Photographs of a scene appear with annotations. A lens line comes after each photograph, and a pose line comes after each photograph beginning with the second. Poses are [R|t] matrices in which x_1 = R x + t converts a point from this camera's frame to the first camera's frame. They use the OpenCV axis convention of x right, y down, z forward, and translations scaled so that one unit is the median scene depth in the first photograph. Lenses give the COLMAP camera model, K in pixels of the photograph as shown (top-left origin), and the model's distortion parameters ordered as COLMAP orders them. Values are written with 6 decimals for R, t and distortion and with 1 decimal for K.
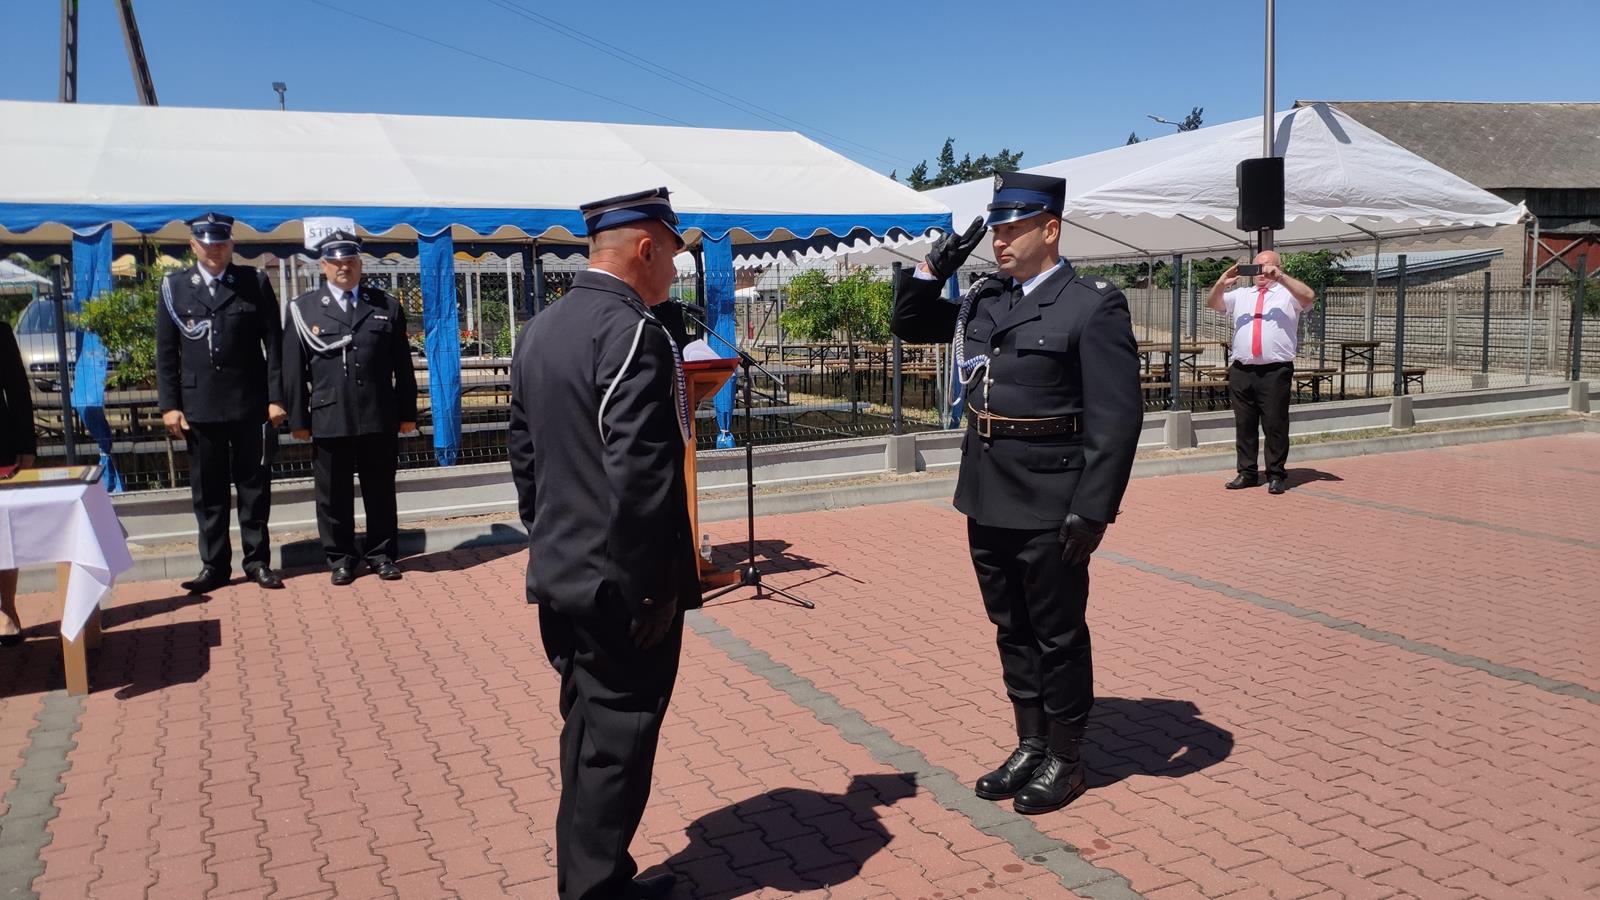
lens RADIAL K [[1236.0, 0, 808.3], [0, 1236.0, 446.1], [0, 0, 1]] dist [0.004334, -0.003738]
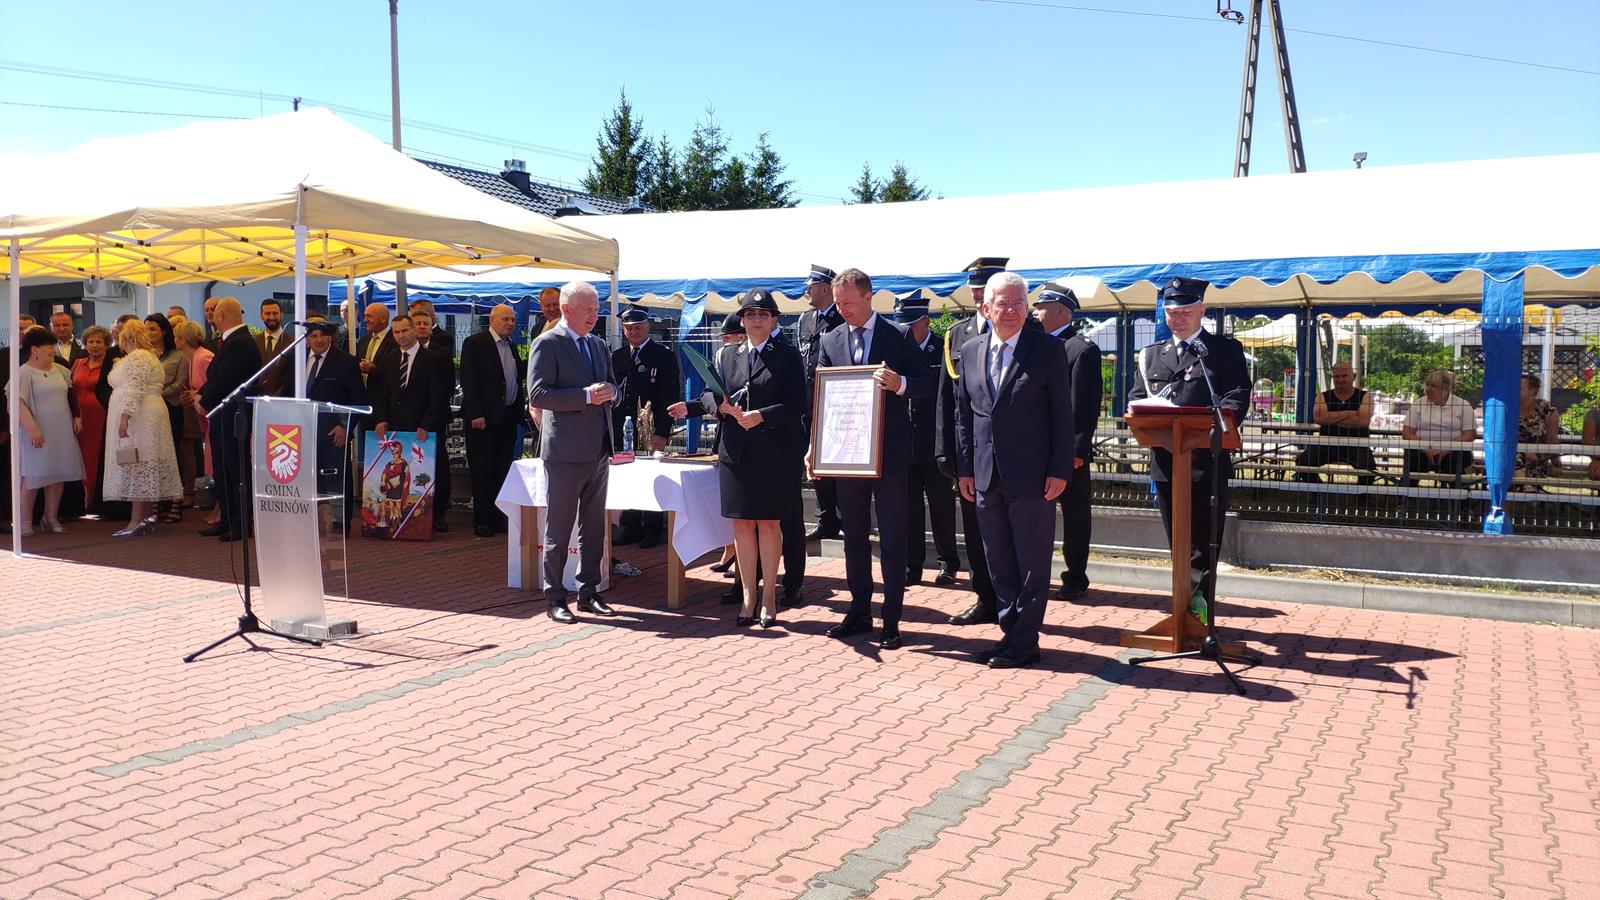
lens RADIAL K [[1246.6, 0, 799.4], [0, 1246.6, 444.4], [0, 0, 1]] dist [0.005638, -0.092885]
pose [[0.531102, 0.068789, -0.844511, 0.487576], [-0.107626, 0.994103, 0.013289, -0.019985], [0.840445, 0.083833, 0.535373, 0.191089]]
